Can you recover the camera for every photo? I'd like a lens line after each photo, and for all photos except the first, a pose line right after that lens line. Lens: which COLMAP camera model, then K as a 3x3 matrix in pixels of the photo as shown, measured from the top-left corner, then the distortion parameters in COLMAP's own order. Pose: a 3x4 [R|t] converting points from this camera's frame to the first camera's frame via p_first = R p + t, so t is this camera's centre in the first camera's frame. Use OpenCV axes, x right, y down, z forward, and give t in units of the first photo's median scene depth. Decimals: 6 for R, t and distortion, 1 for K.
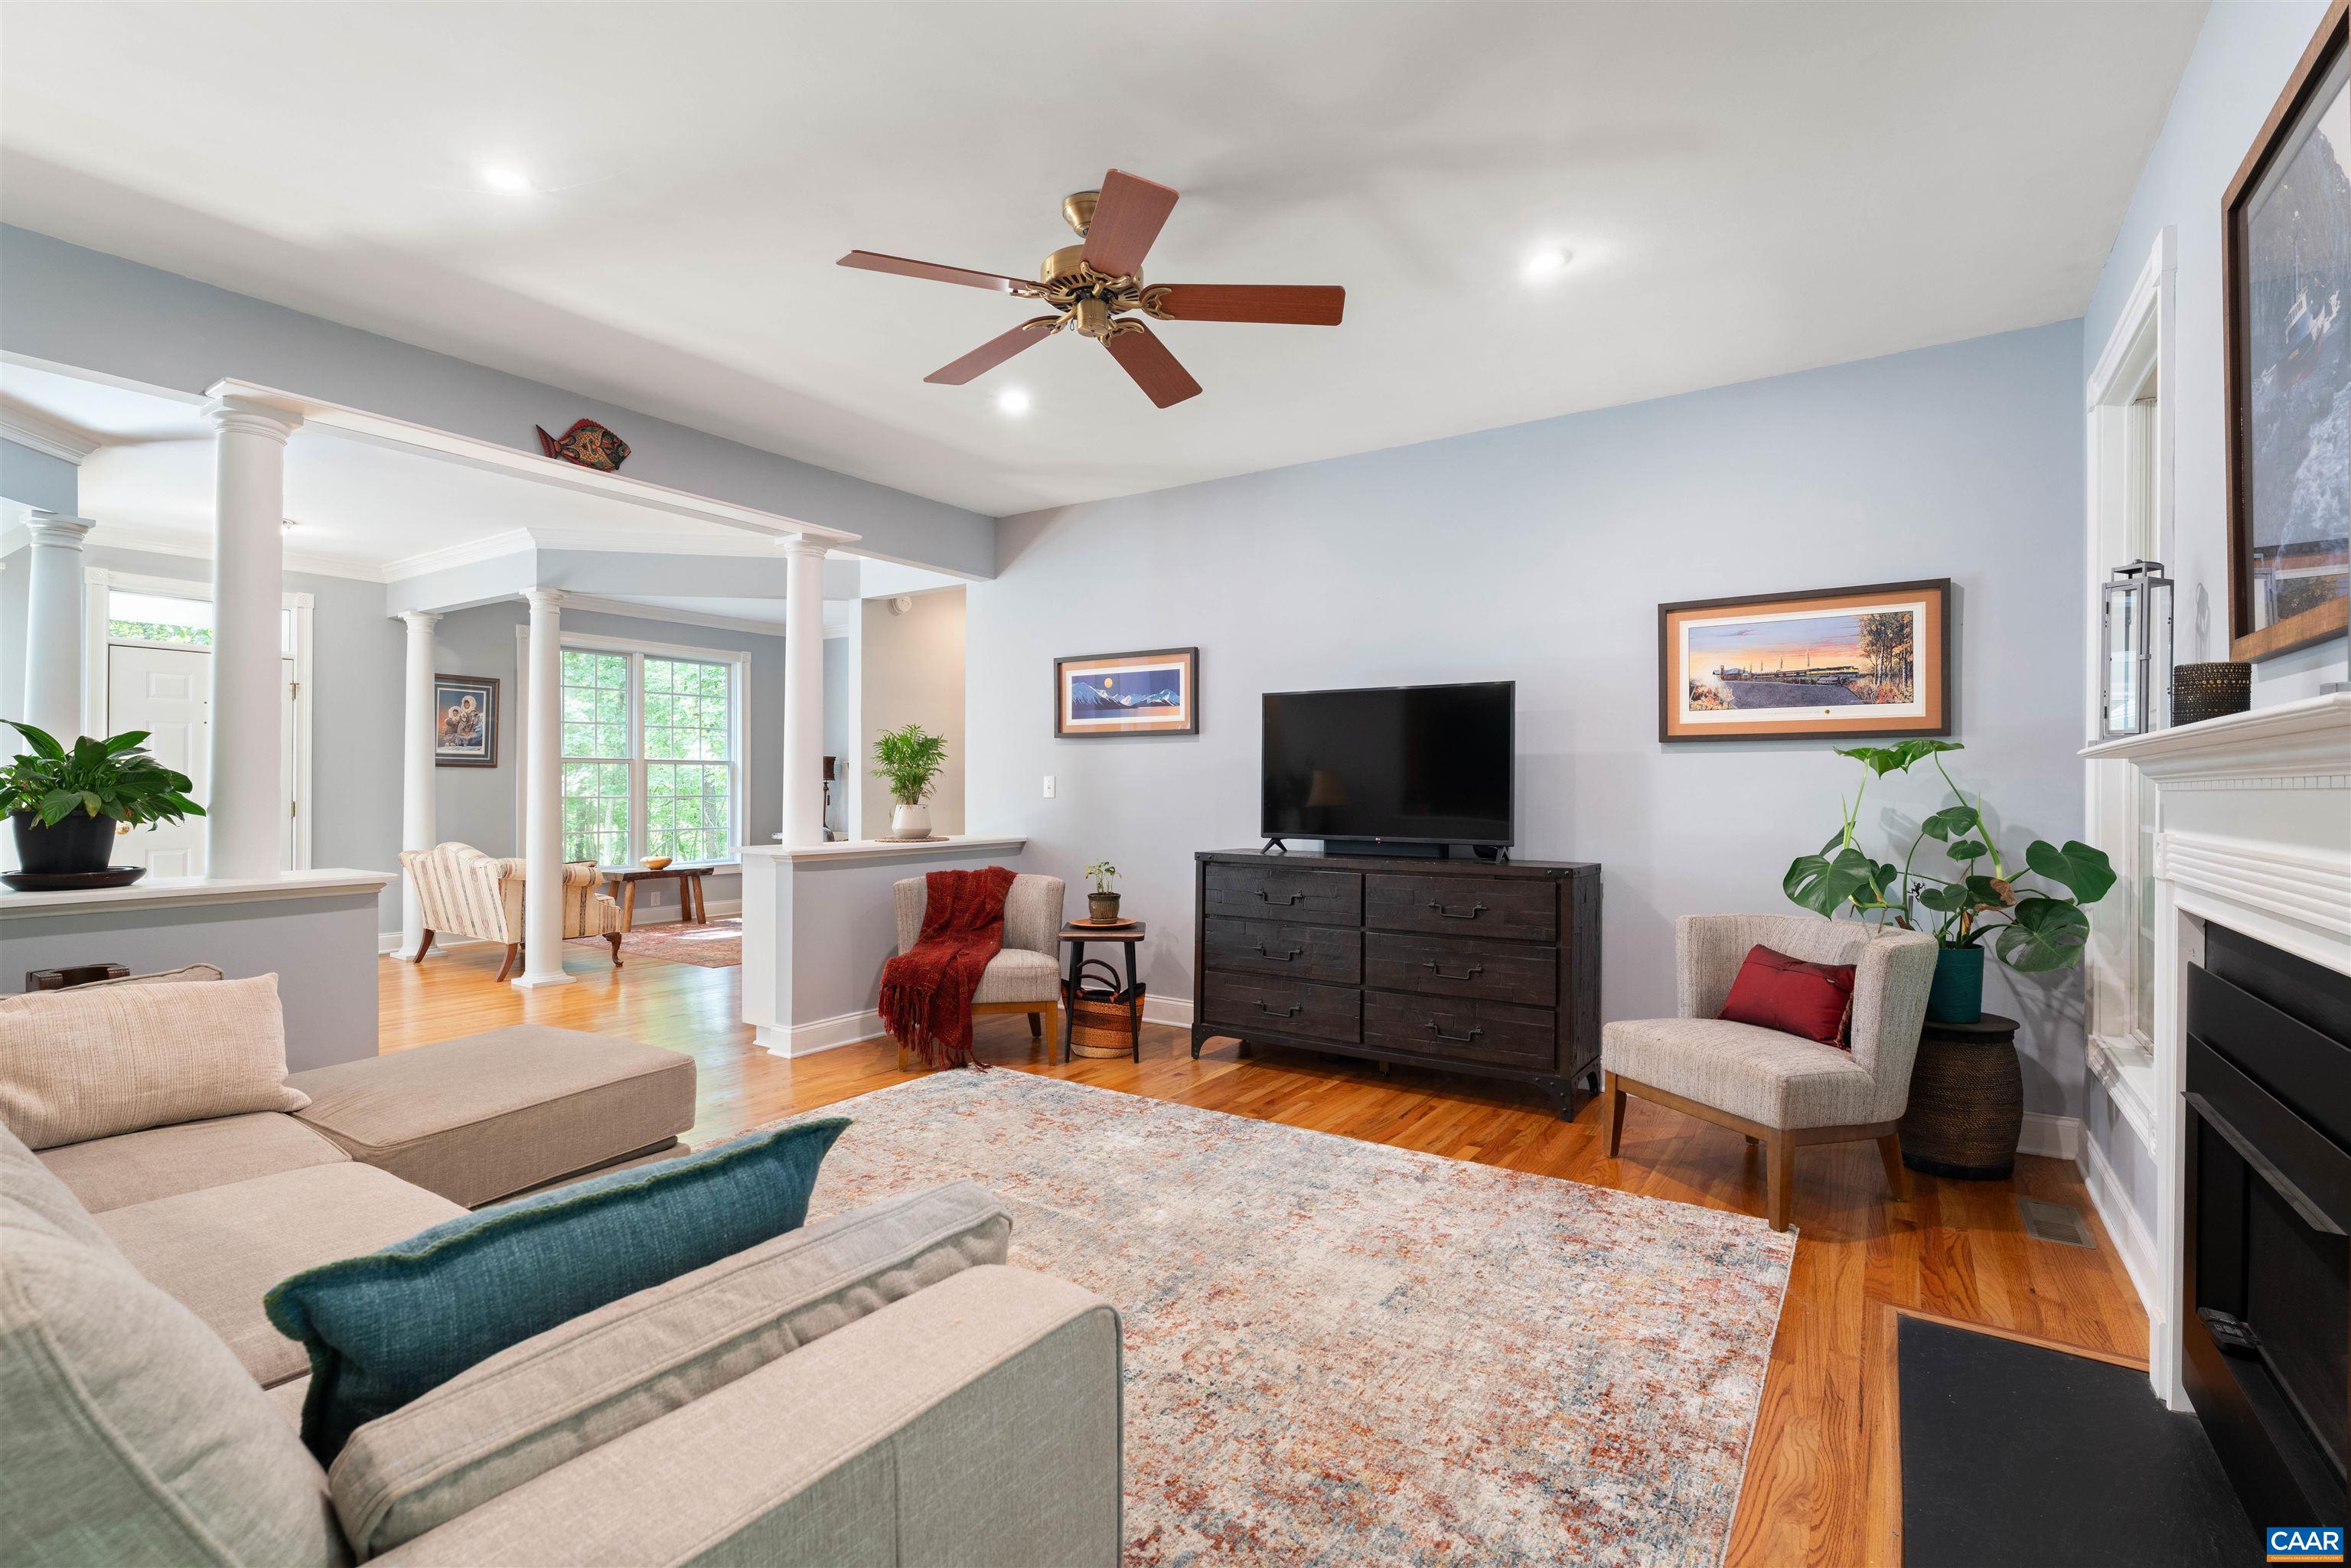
lens RADIAL K [[1090.1, 0, 1185.1], [0, 1090.1, 780.5], [0, 0, 1]] dist [0.008035, -0.000995]
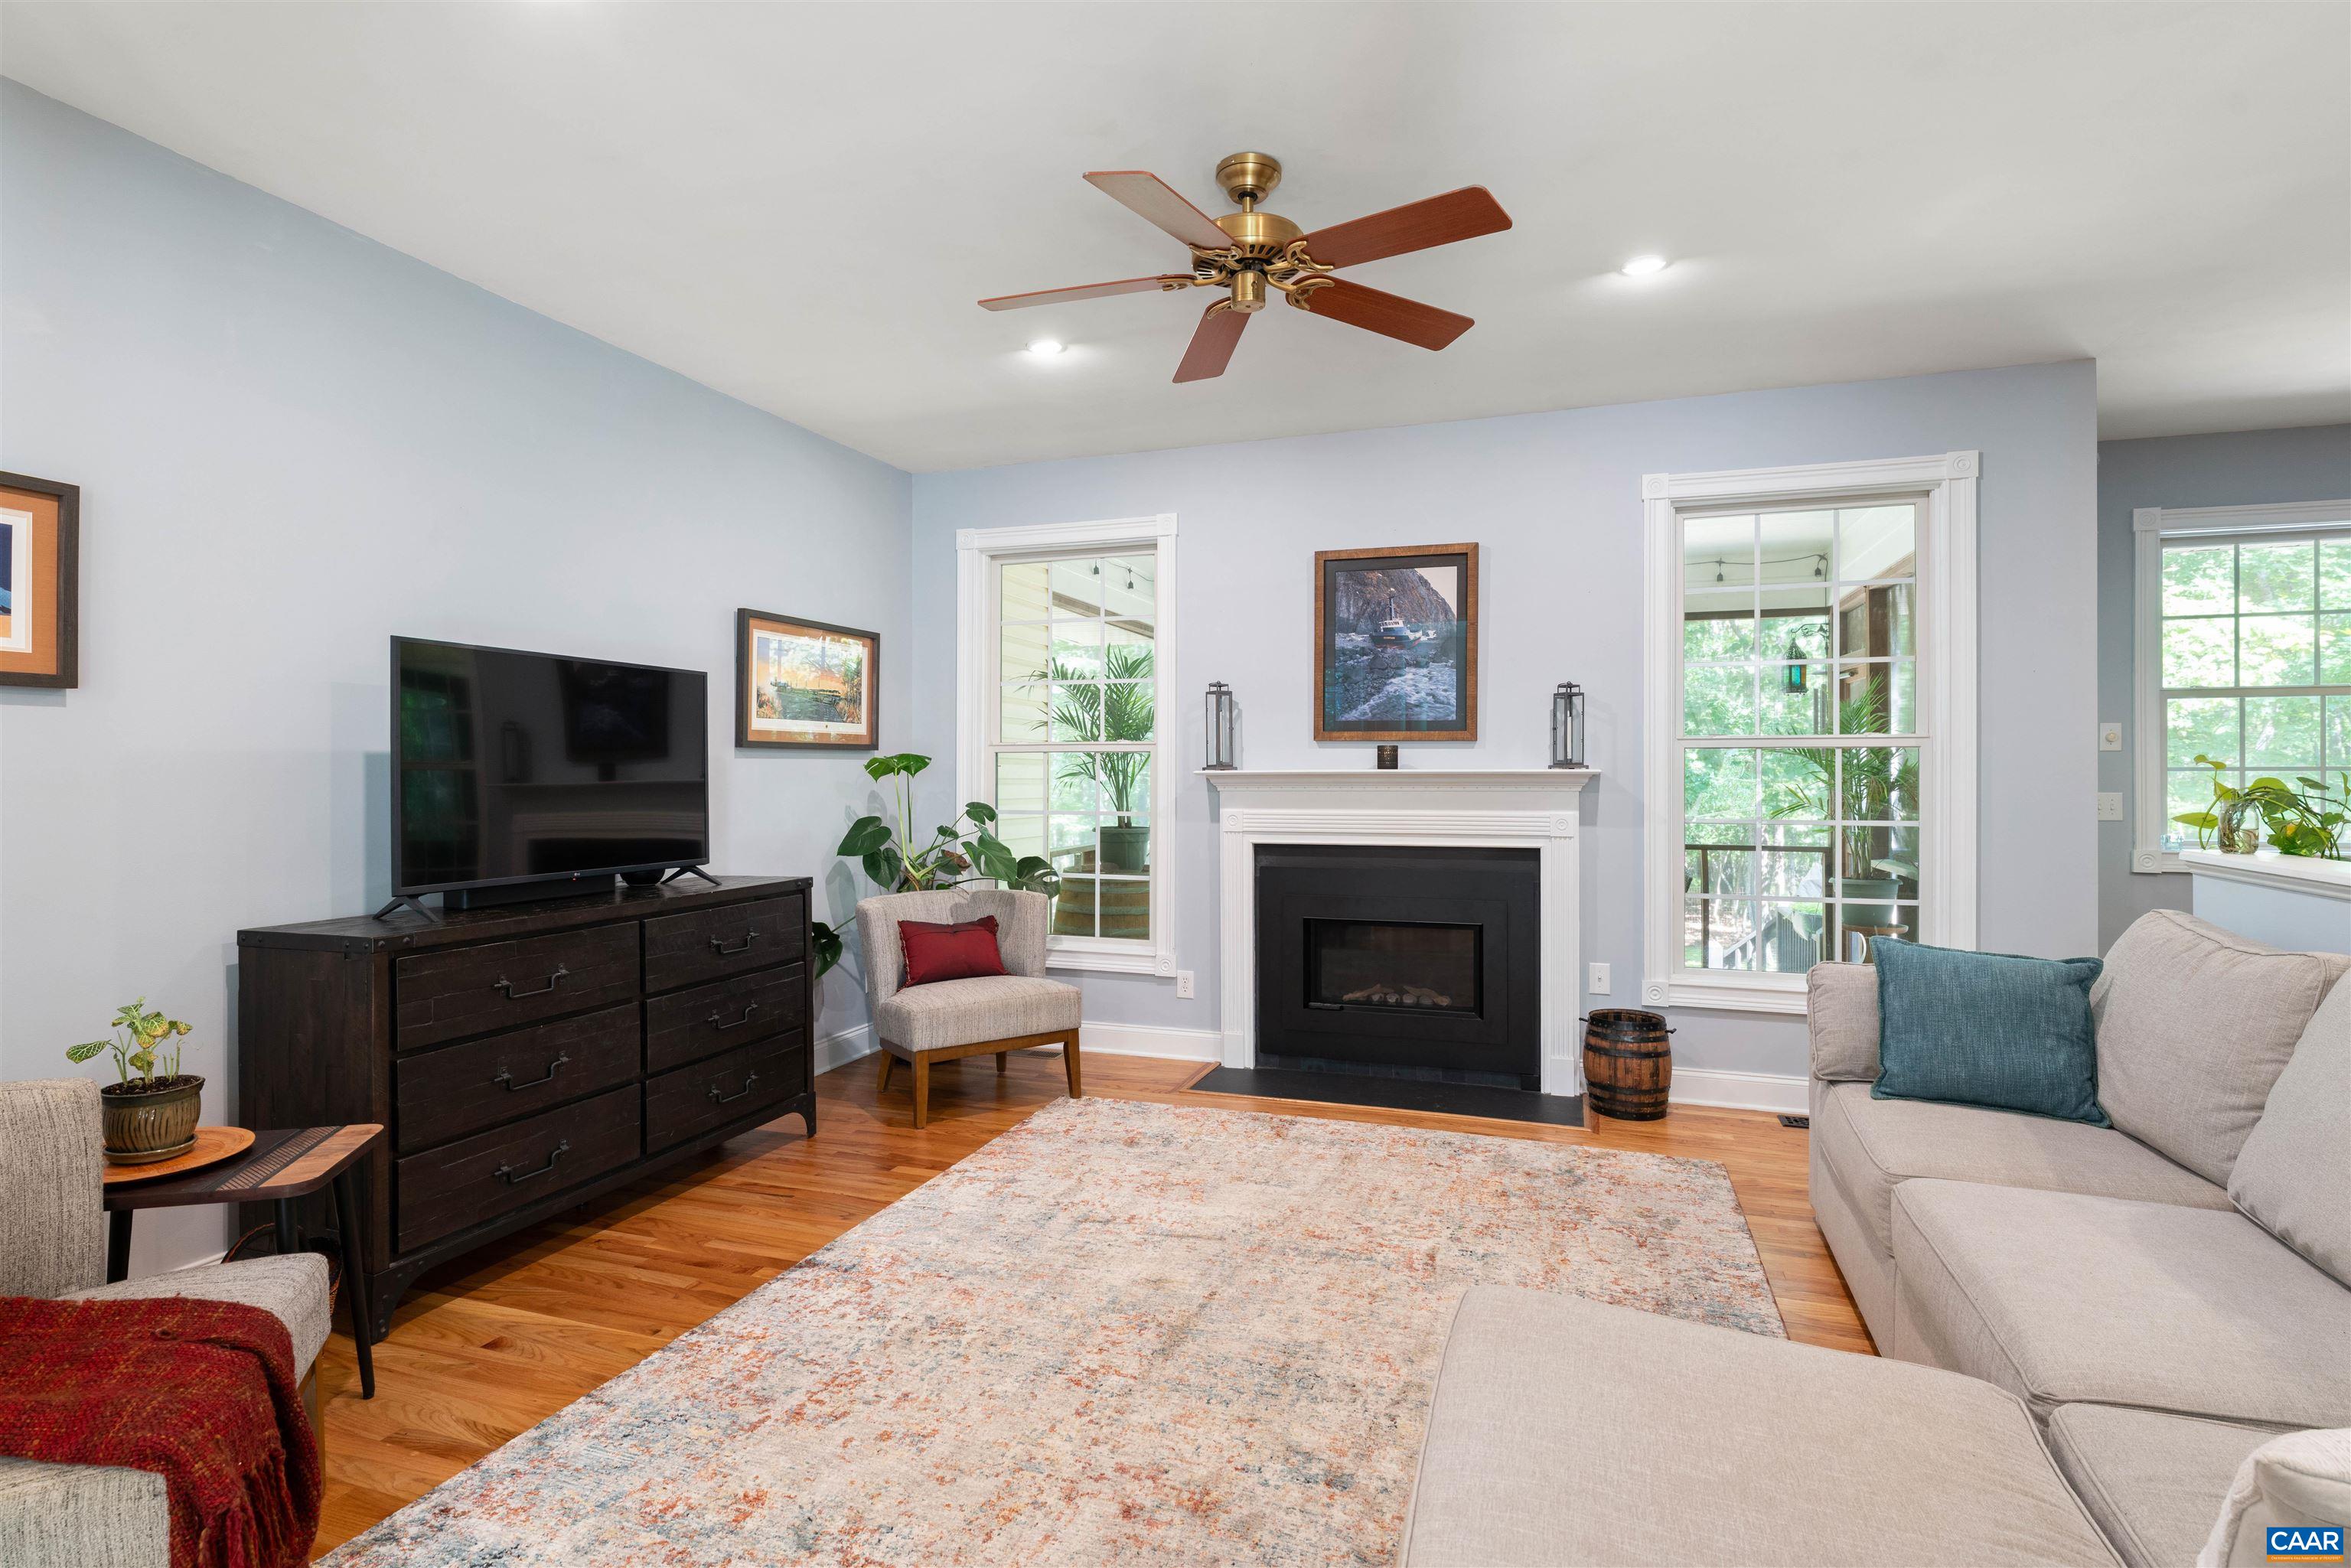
lens RADIAL K [[1156.9, 0, 1171.8], [0, 1156.9, 778.4], [0, 0, 1]] dist [-0.004823, 0.003761]
pose [[-0.238973, -0.009265, 0.970982, -0.668919], [-0.006039, 0.999949, 0.008055, -0.016920], [-0.971008, -0.003939, -0.239016, 0.858602]]
